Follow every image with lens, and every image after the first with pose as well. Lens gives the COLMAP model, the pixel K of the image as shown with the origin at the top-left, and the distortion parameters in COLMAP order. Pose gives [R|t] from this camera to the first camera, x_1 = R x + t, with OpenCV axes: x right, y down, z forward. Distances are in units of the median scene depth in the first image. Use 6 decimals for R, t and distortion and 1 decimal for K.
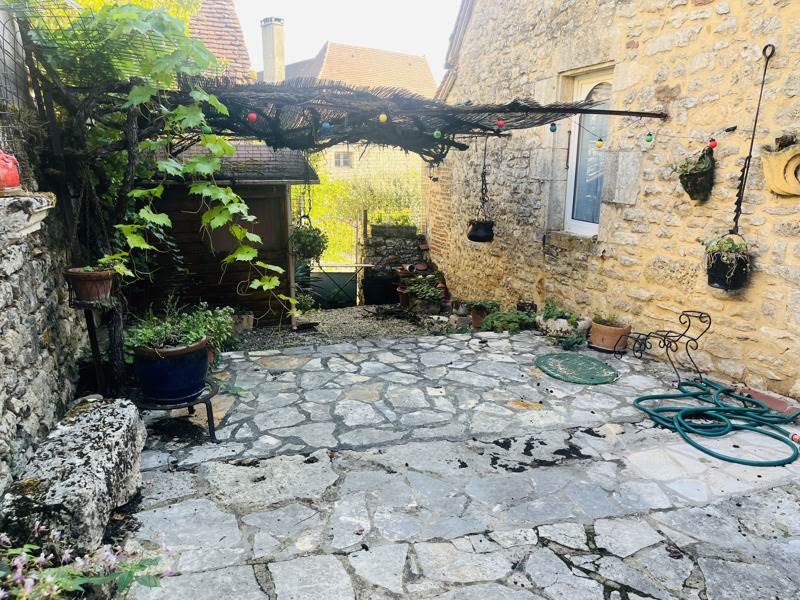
lens RADIAL K [[596.8, 0, 400.0], [0, 596.8, 300.0], [0, 0, 1]] dist [0.035921, -0.002739]
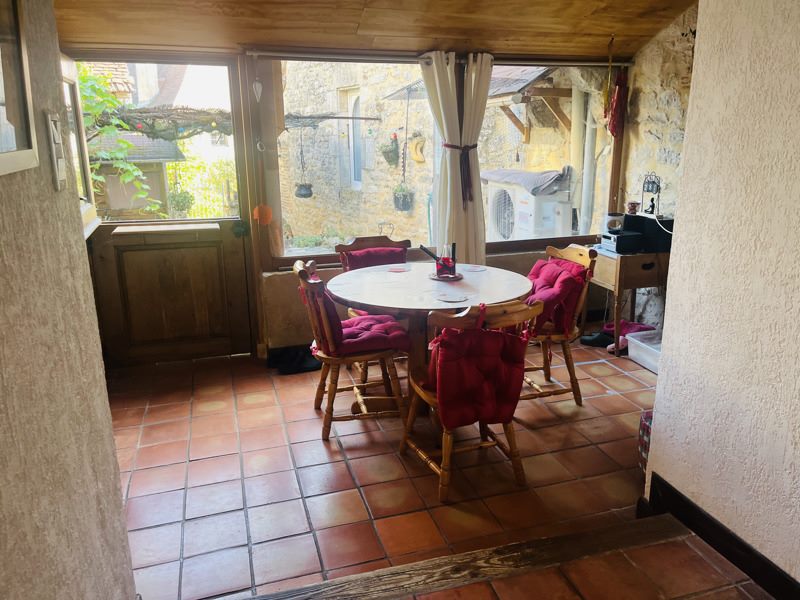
lens RADIAL K [[595.2, 0, 400.0], [0, 595.2, 300.0], [0, 0, 1]] dist [0.004072, 0.001471]
pose [[0.983902, -0.062451, 0.167440, 0.159075], [0.055525, 0.997409, 0.045737, 0.150148], [-0.169862, -0.035703, 0.984821, -0.754515]]
